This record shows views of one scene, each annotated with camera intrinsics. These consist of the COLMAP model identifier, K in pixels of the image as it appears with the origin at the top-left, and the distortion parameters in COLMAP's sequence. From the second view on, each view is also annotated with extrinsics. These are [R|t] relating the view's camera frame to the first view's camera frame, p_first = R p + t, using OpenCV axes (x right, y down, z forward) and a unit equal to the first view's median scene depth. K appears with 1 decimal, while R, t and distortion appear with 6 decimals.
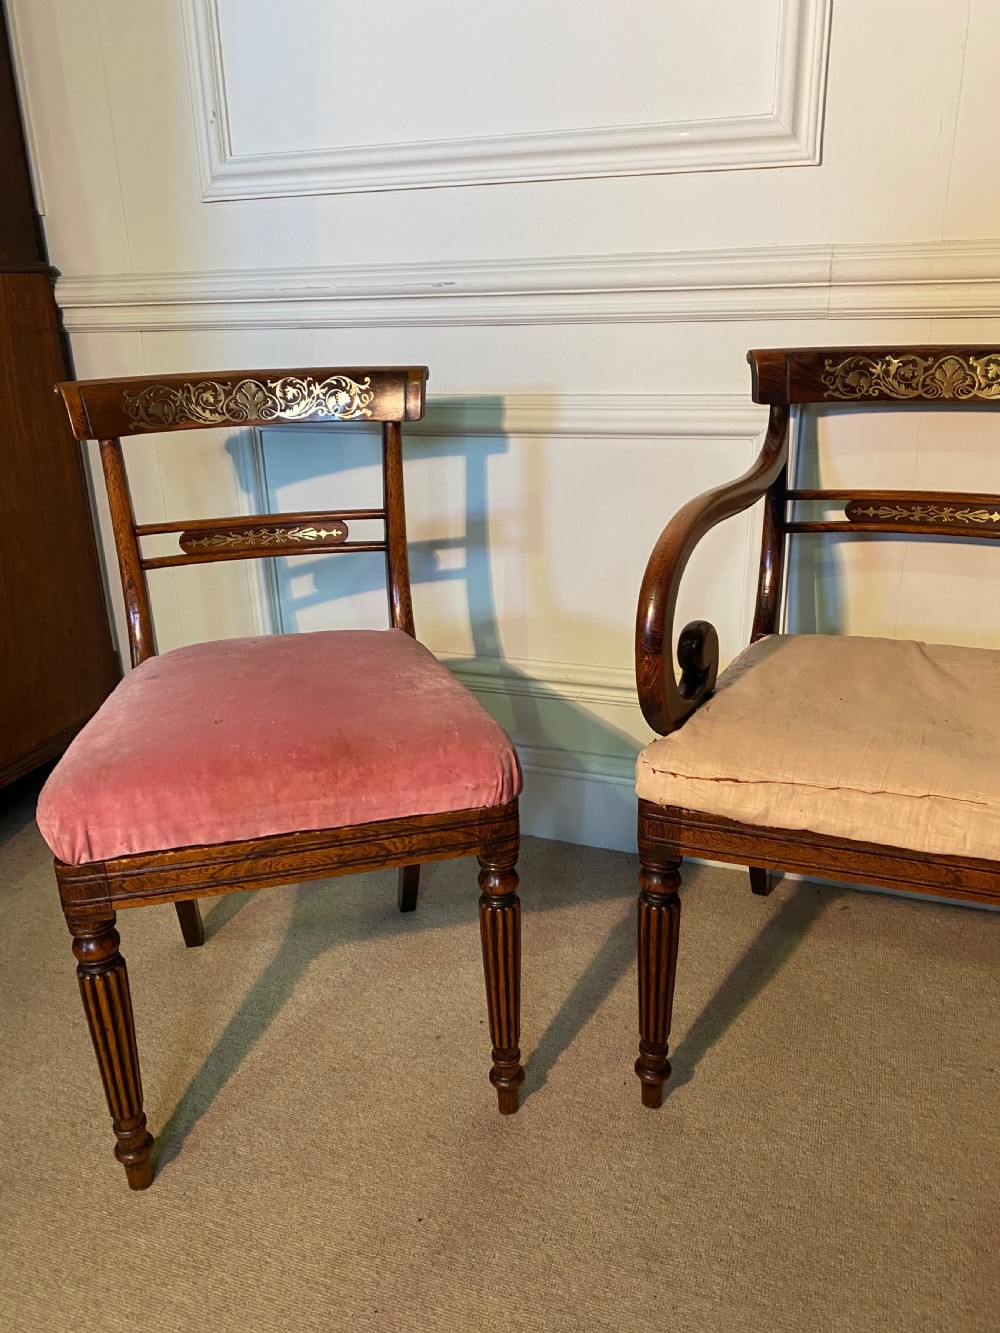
lens RADIAL K [[1050.1, 0, 484.2], [0, 1050.1, 665.0], [0, 0, 1]] dist [0.041514, -0.053711]
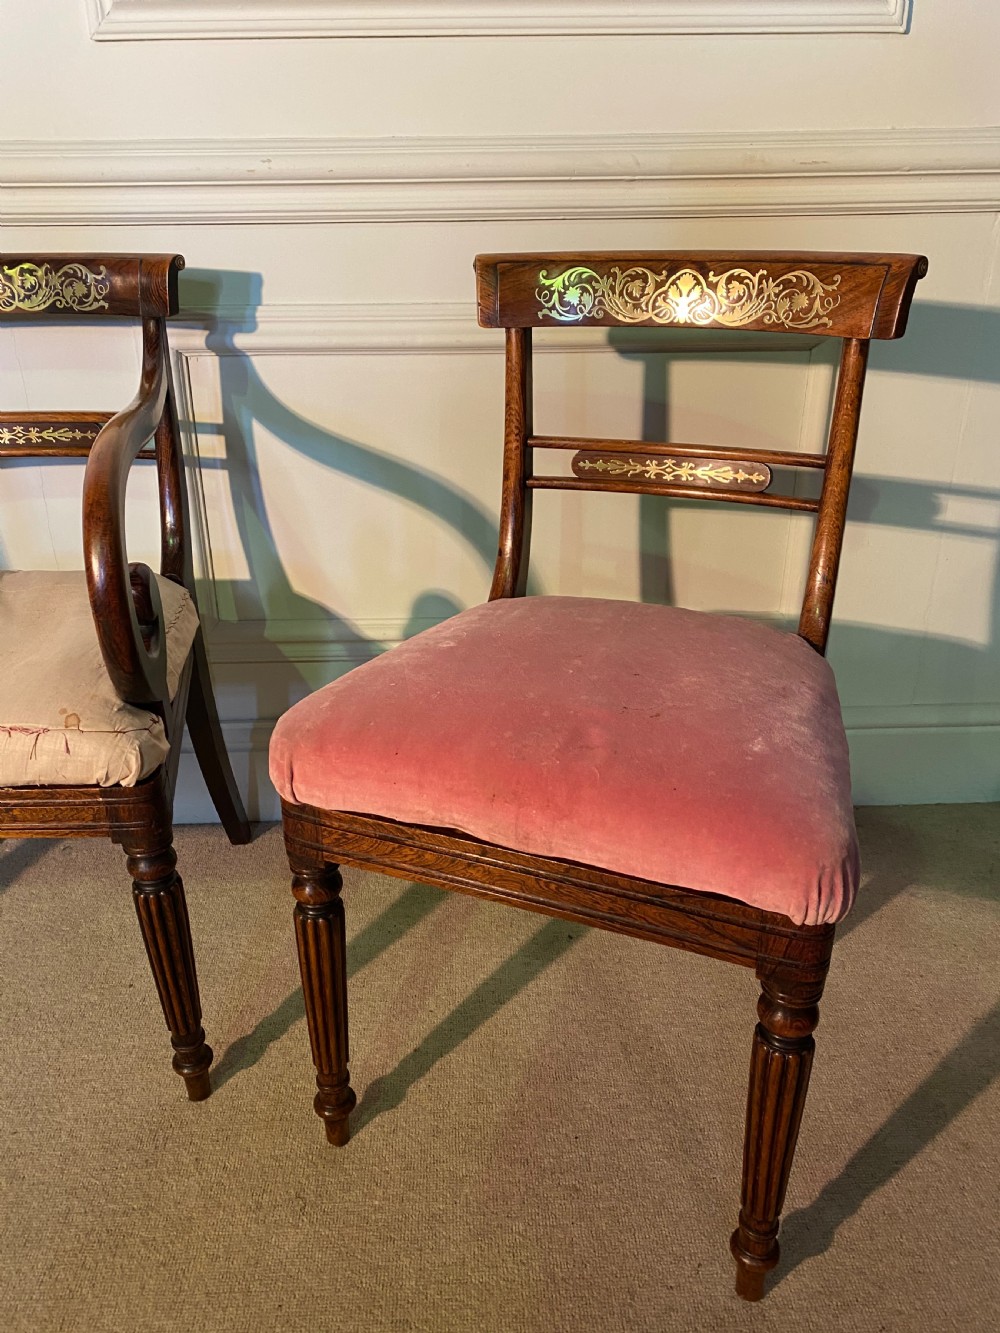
lens RADIAL K [[1050.1, 0, 501.6], [0, 1050.1, 663.1], [0, 0, 1]] dist [0.041514, -0.053711]
pose [[0.929884, -0.133277, 0.342860, 0.490212], [0.113560, 0.990539, 0.077055, 0.038508], [-0.349885, -0.032718, 0.936221, -0.057442]]
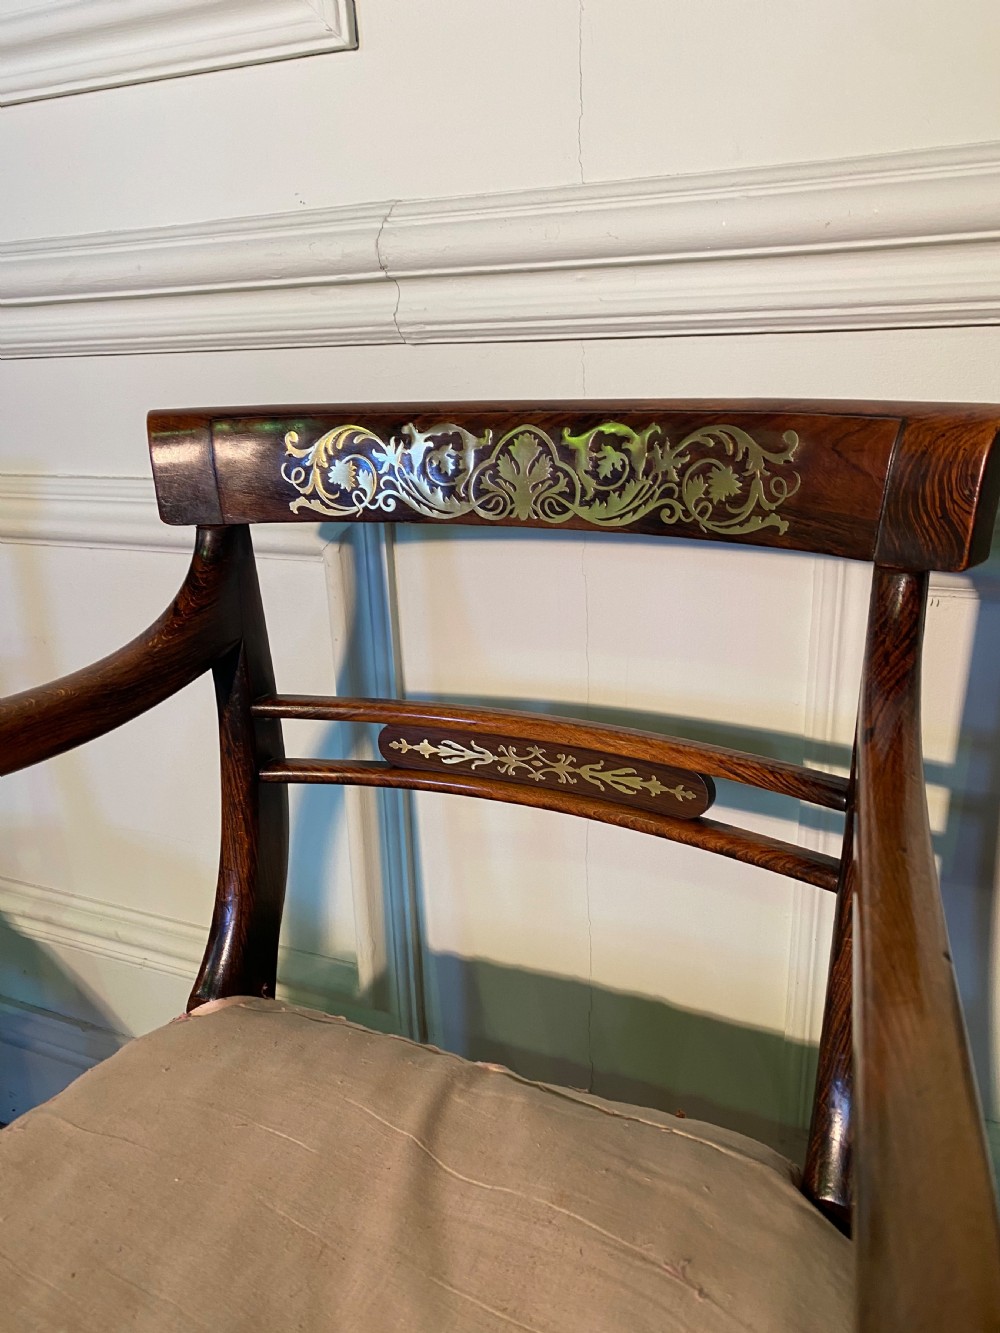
lens RADIAL K [[1050.1, 0, 469.3], [0, 1050.1, 645.2], [0, 0, 1]] dist [0.041514, -0.053711]
pose [[0.992138, 0.026189, -0.122377, 0.464763], [-0.034581, 0.997156, -0.066962, -0.168672], [0.120275, 0.070668, 0.990222, 0.561457]]
